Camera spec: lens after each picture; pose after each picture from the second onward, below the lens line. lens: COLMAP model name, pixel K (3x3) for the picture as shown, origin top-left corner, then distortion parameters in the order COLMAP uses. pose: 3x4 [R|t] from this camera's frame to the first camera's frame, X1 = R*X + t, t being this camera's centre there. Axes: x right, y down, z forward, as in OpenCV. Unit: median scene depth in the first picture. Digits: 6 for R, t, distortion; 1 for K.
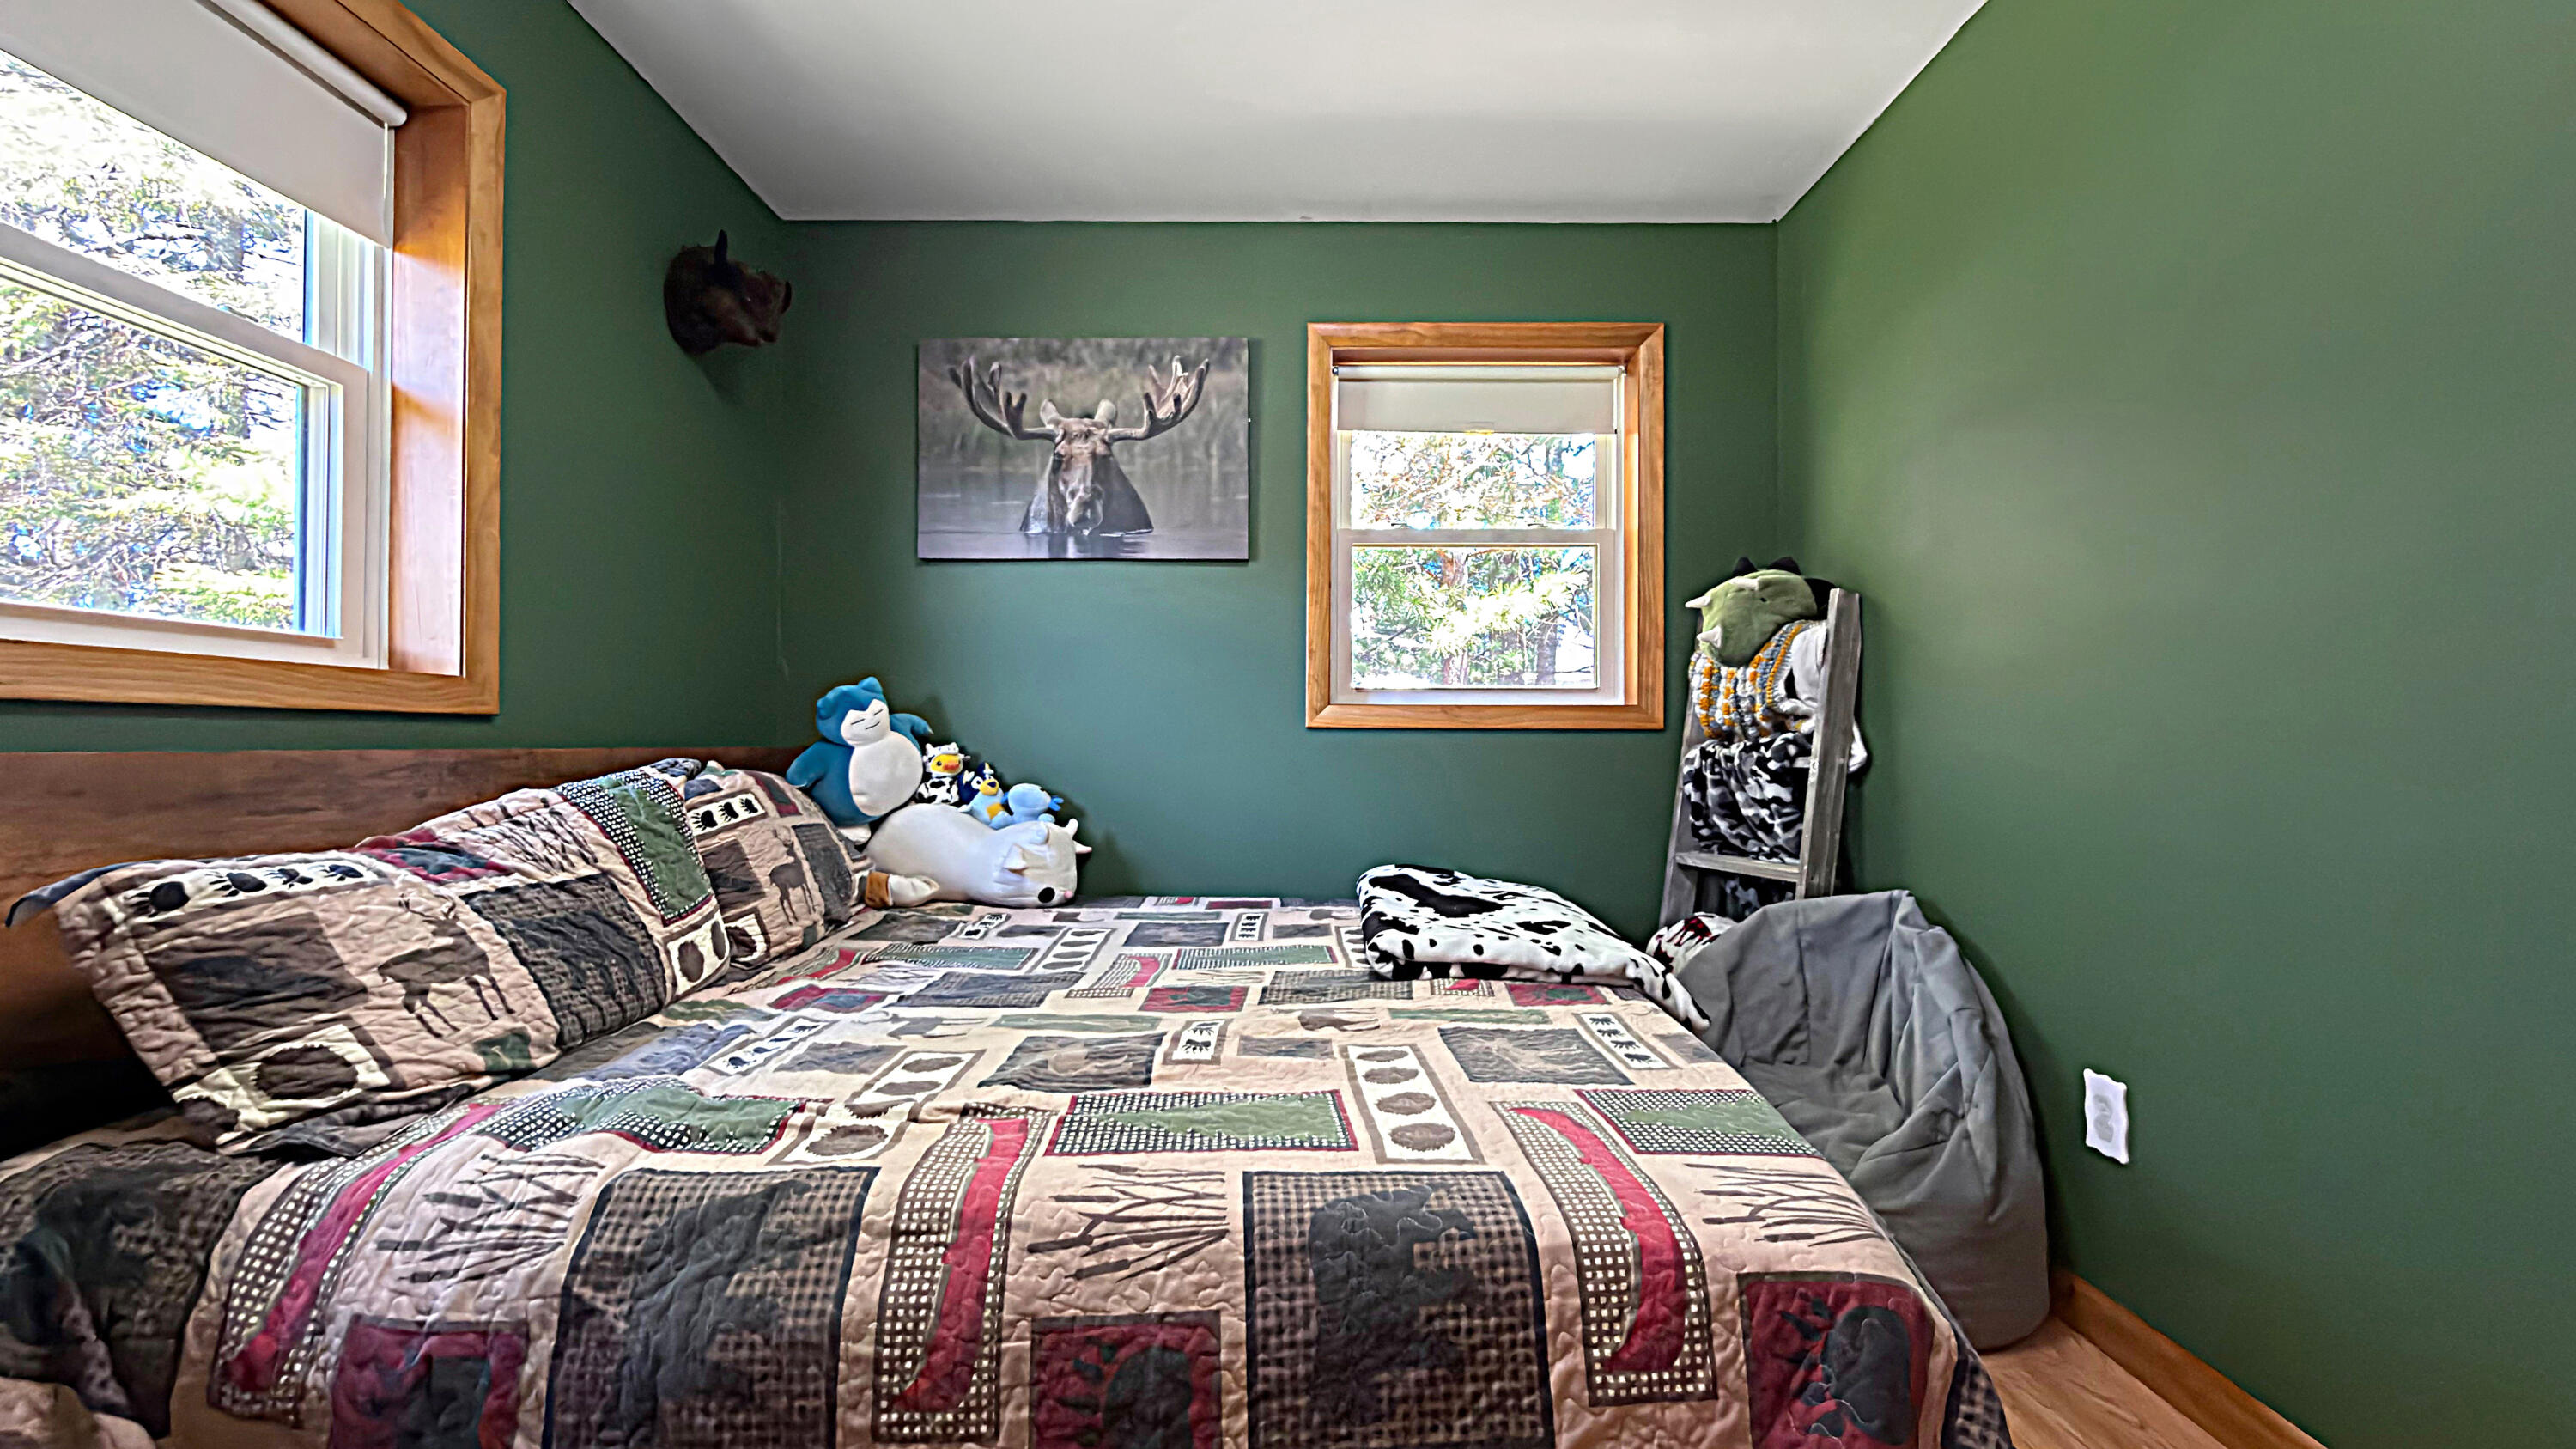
lens RADIAL K [[1028.2, 0, 1288.0], [0, 1028.2, 724.7], [0, 0, 1]] dist [0.001593, -0.000492]
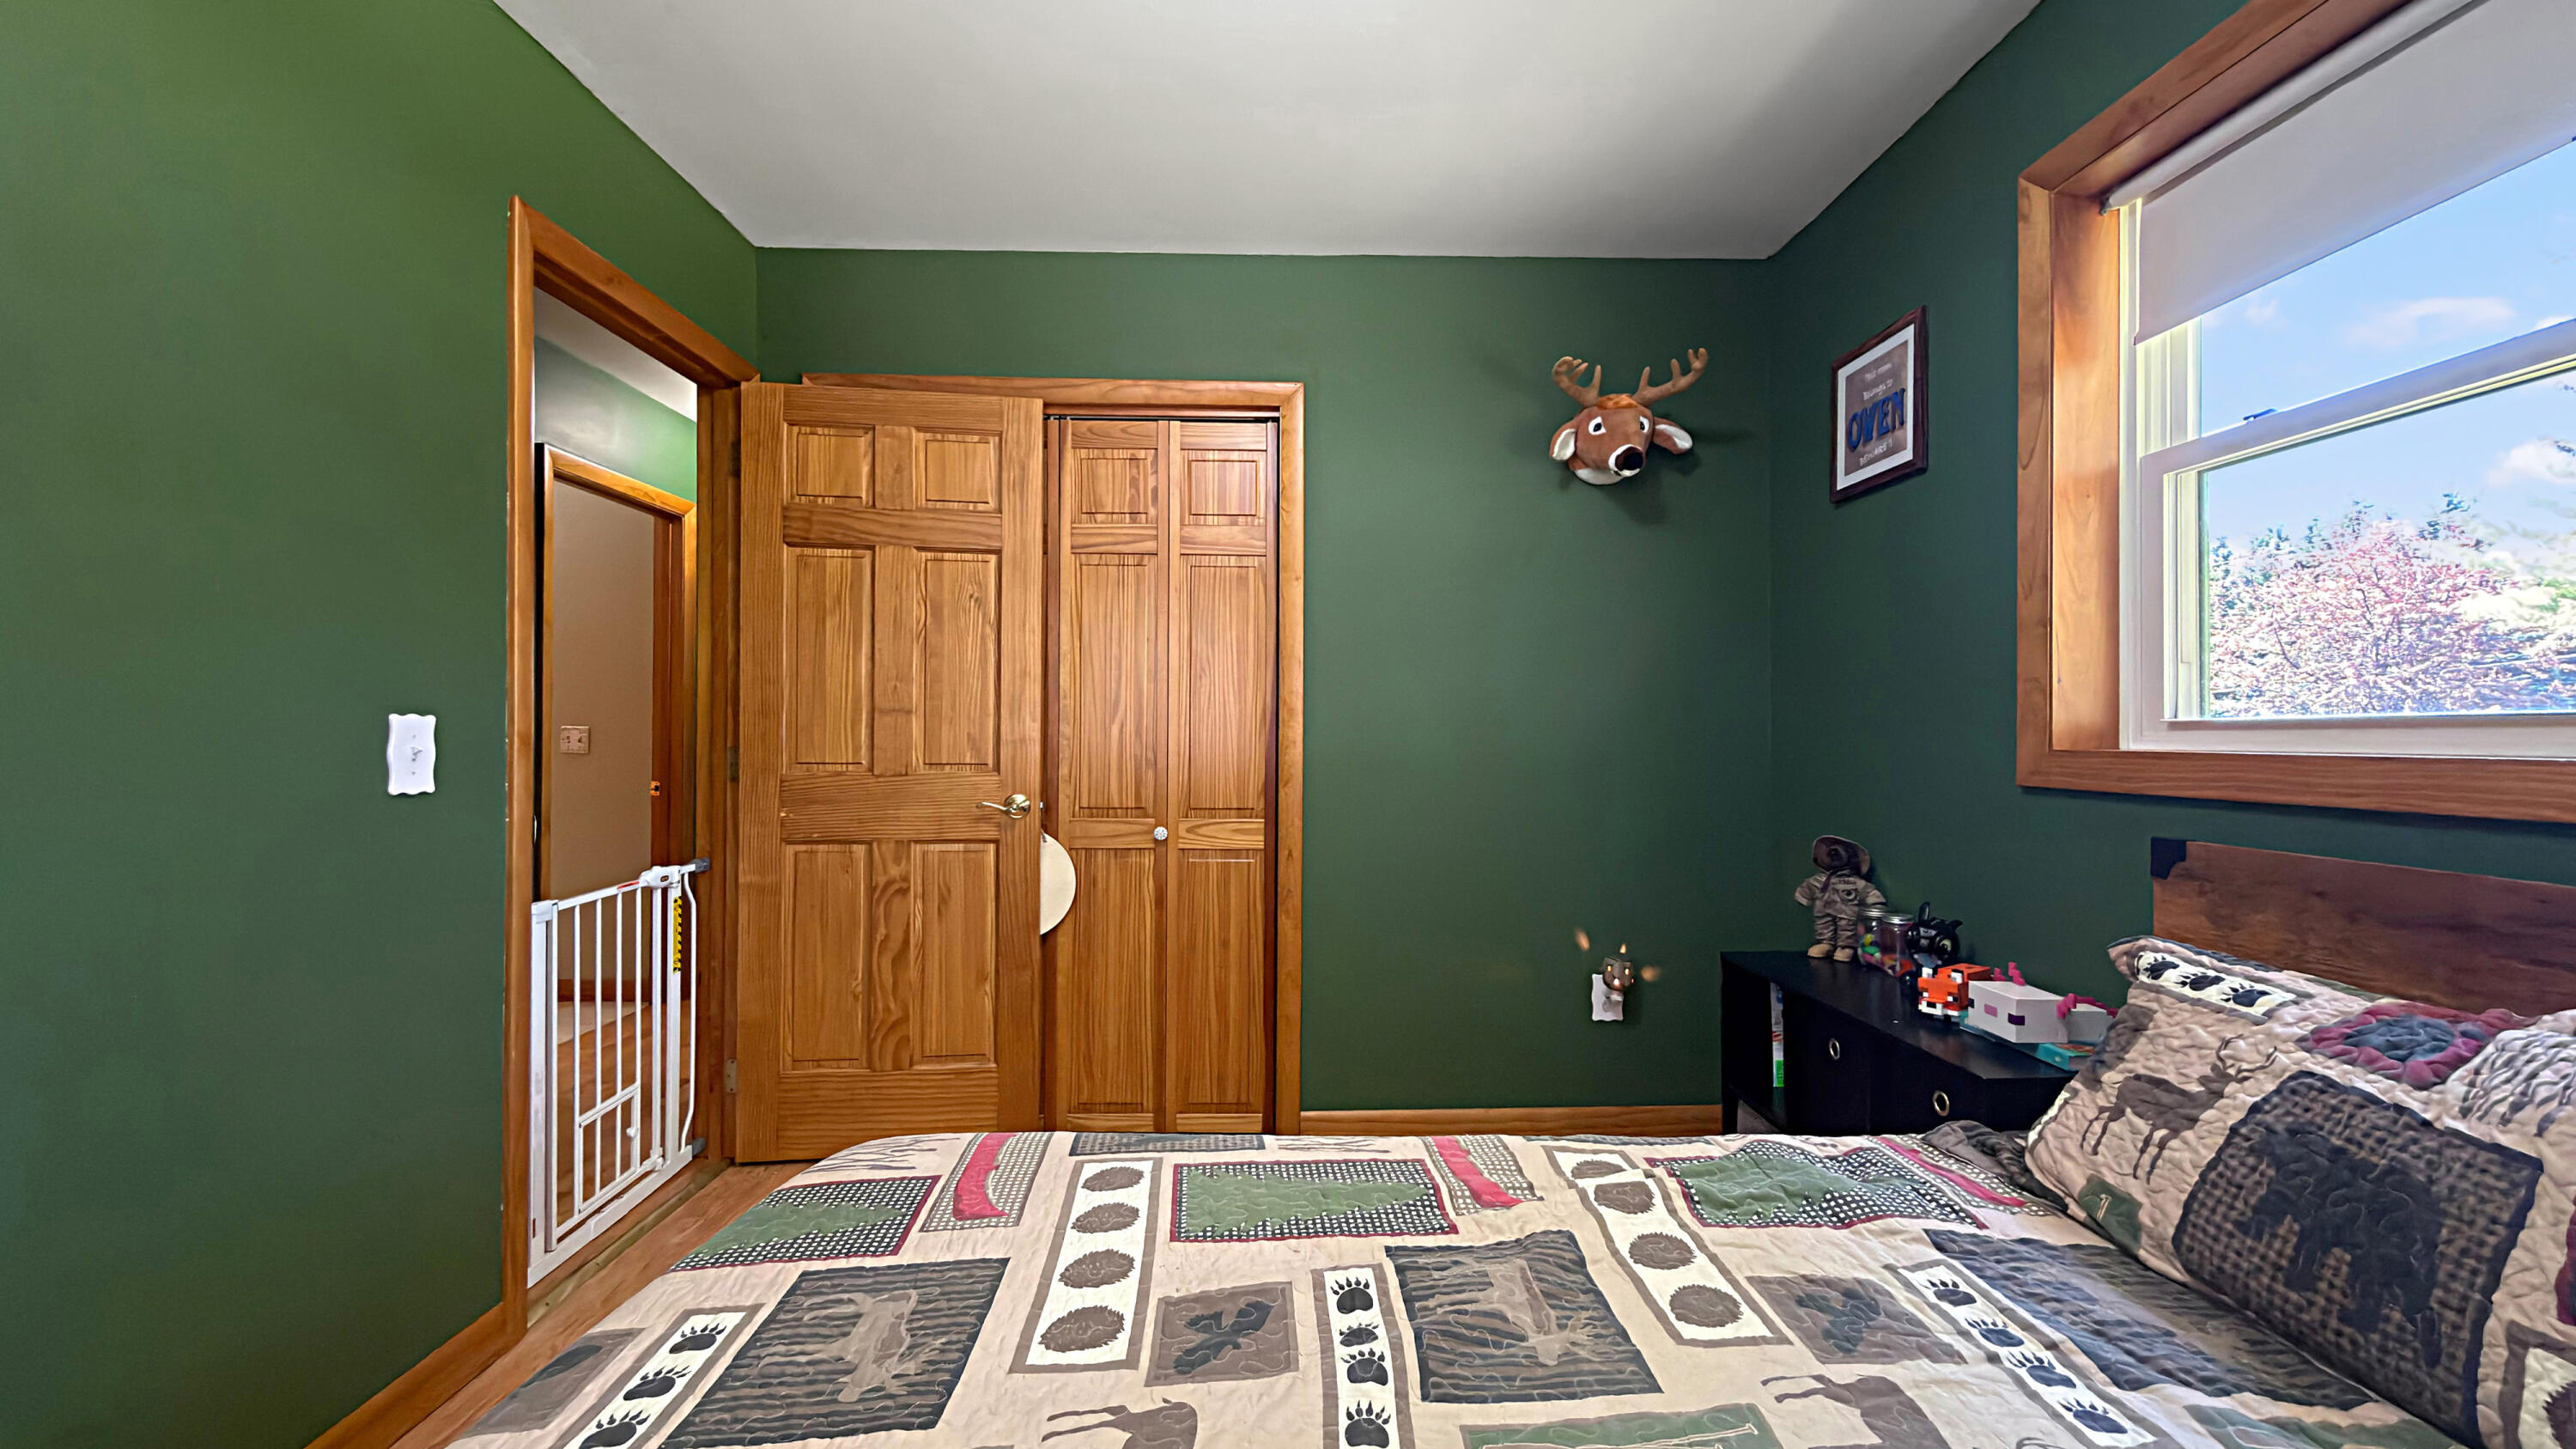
lens RADIAL K [[1028.2, 0, 1302.4], [0, 1028.2, 730.9], [0, 0, 1]] dist [0.001593, -0.000492]
pose [[-0.998900, -0.009499, -0.045911, -0.014137], [-0.008537, 0.999741, -0.021107, -0.048033], [0.046099, -0.020691, -0.998723, 1.294344]]
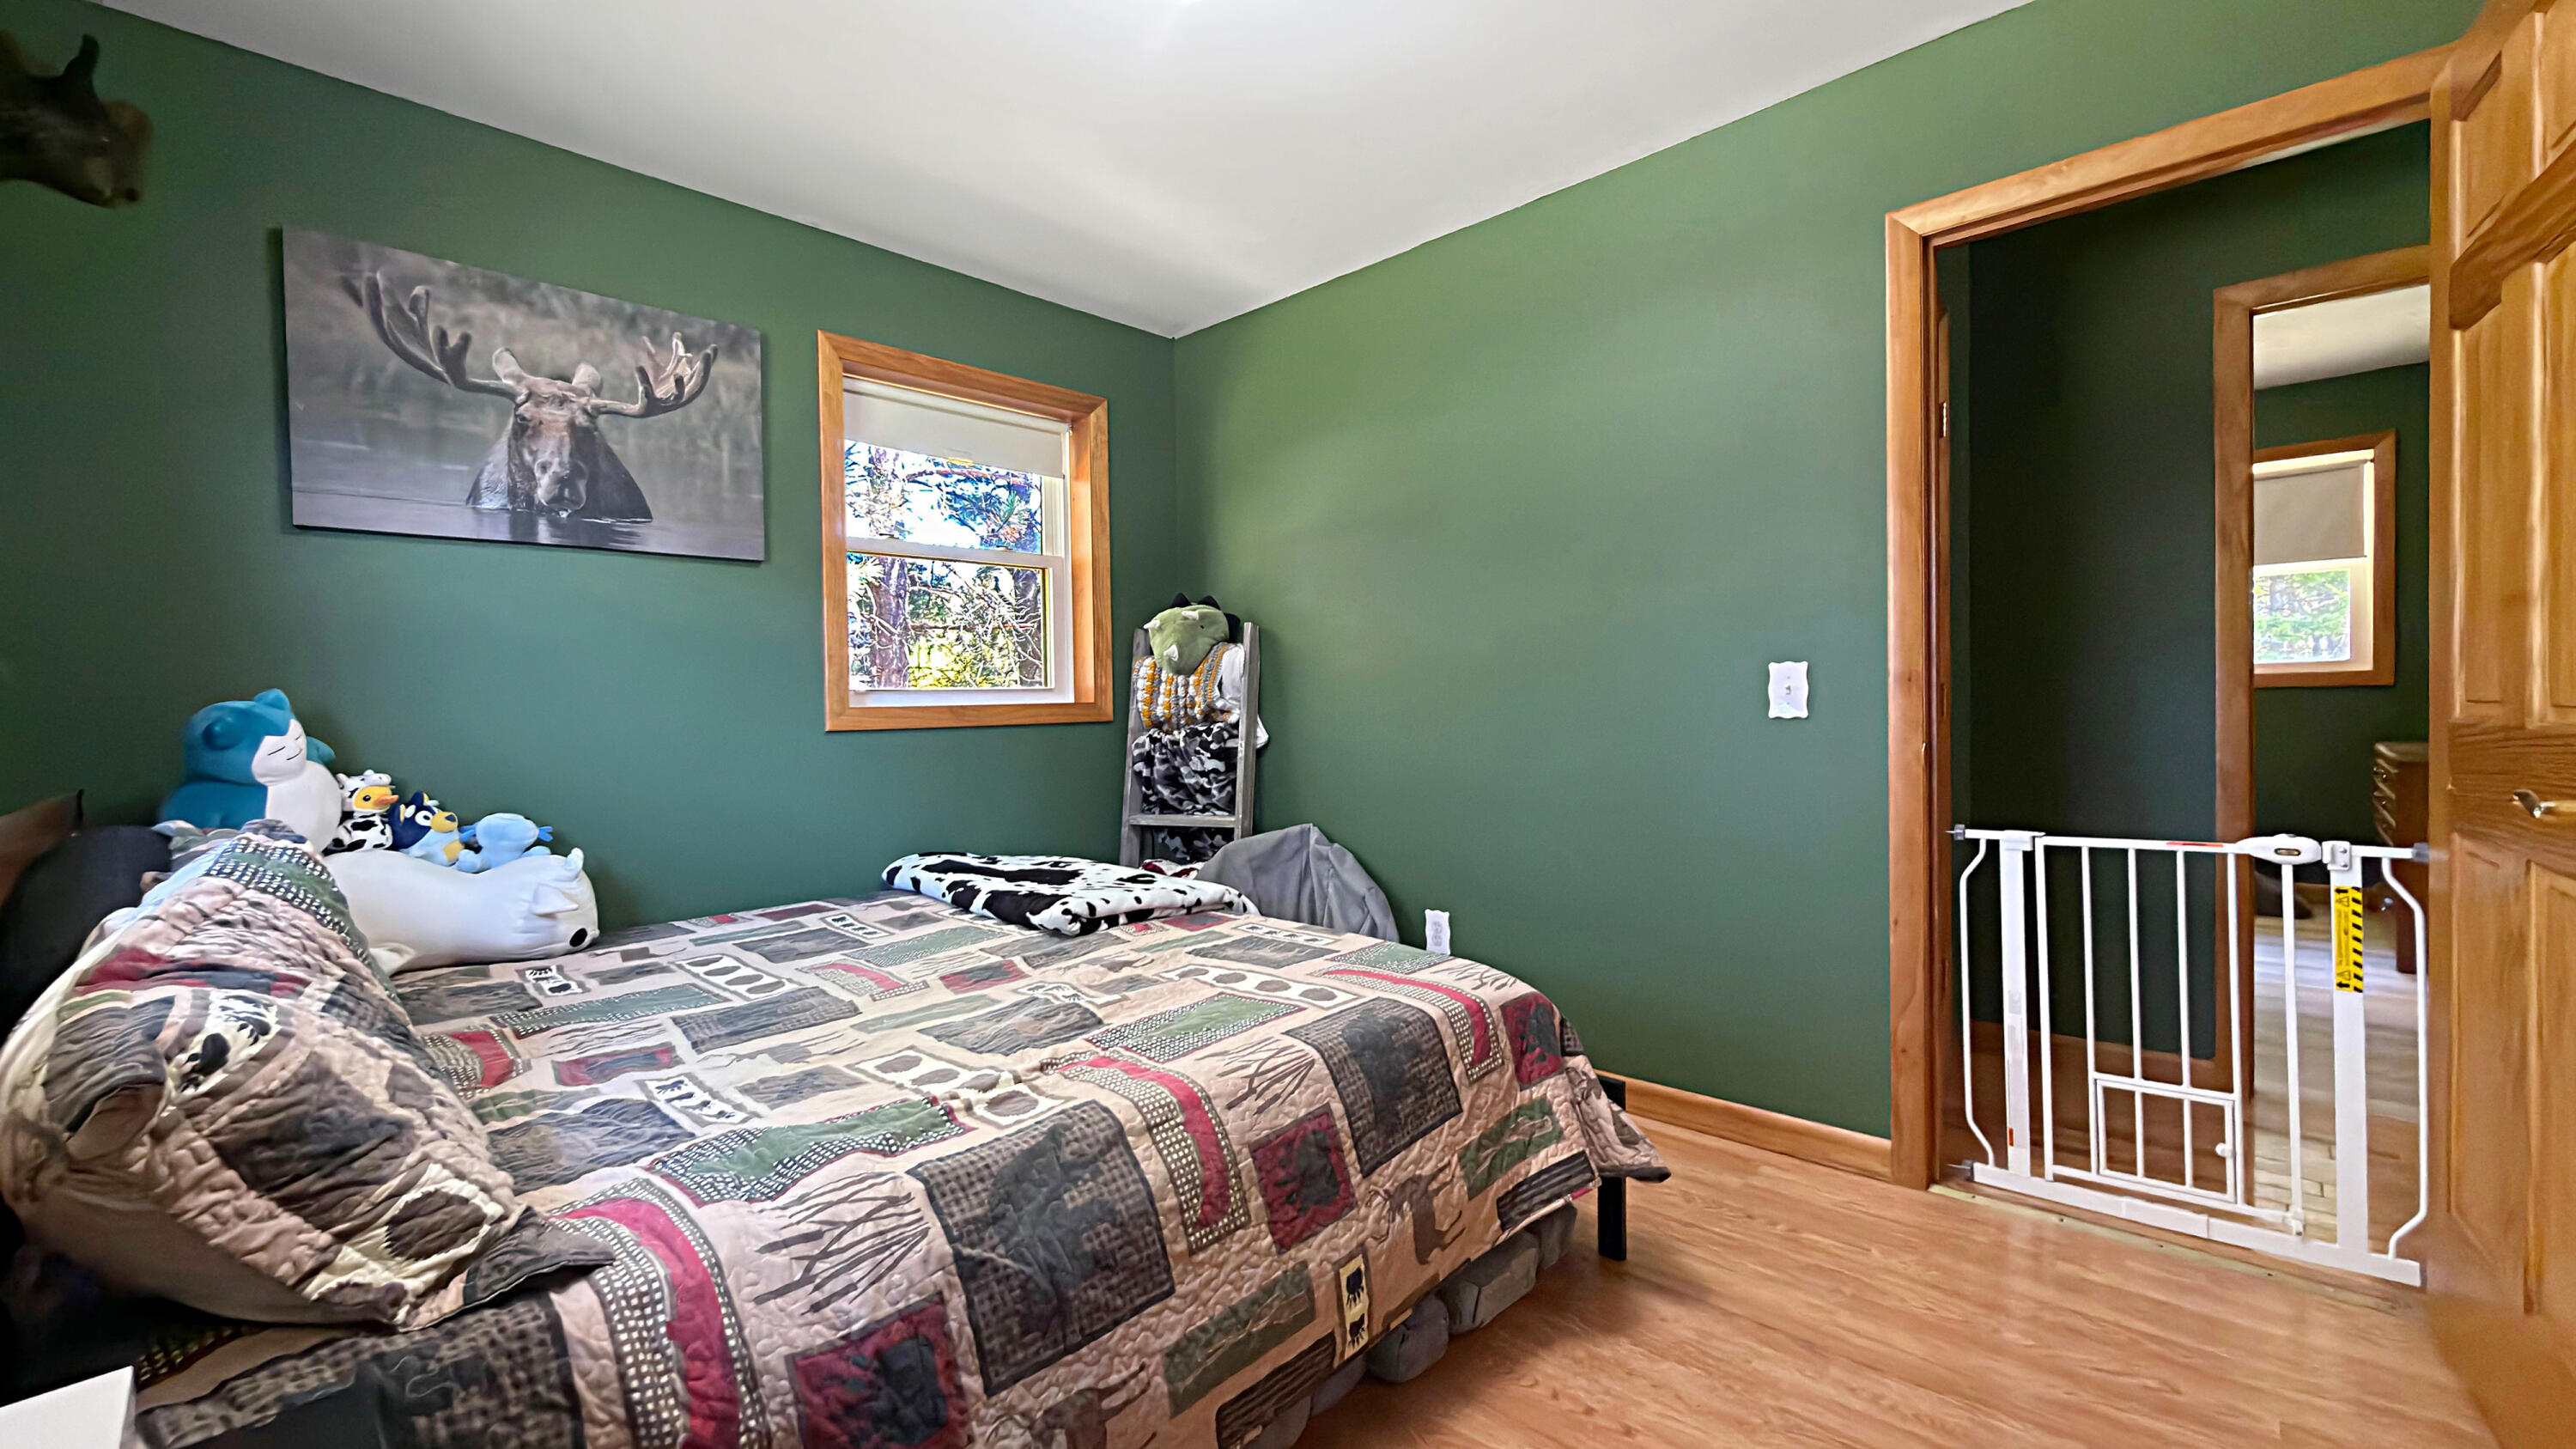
lens RADIAL K [[1028.2, 0, 1283.0], [0, 1028.2, 718.4], [0, 0, 1]] dist [0.001593, -0.000492]
pose [[0.687239, -0.031603, 0.725744, -0.639295], [0.014524, 0.999451, 0.029769, -0.052129], [-0.726286, -0.009918, 0.687321, -0.044866]]
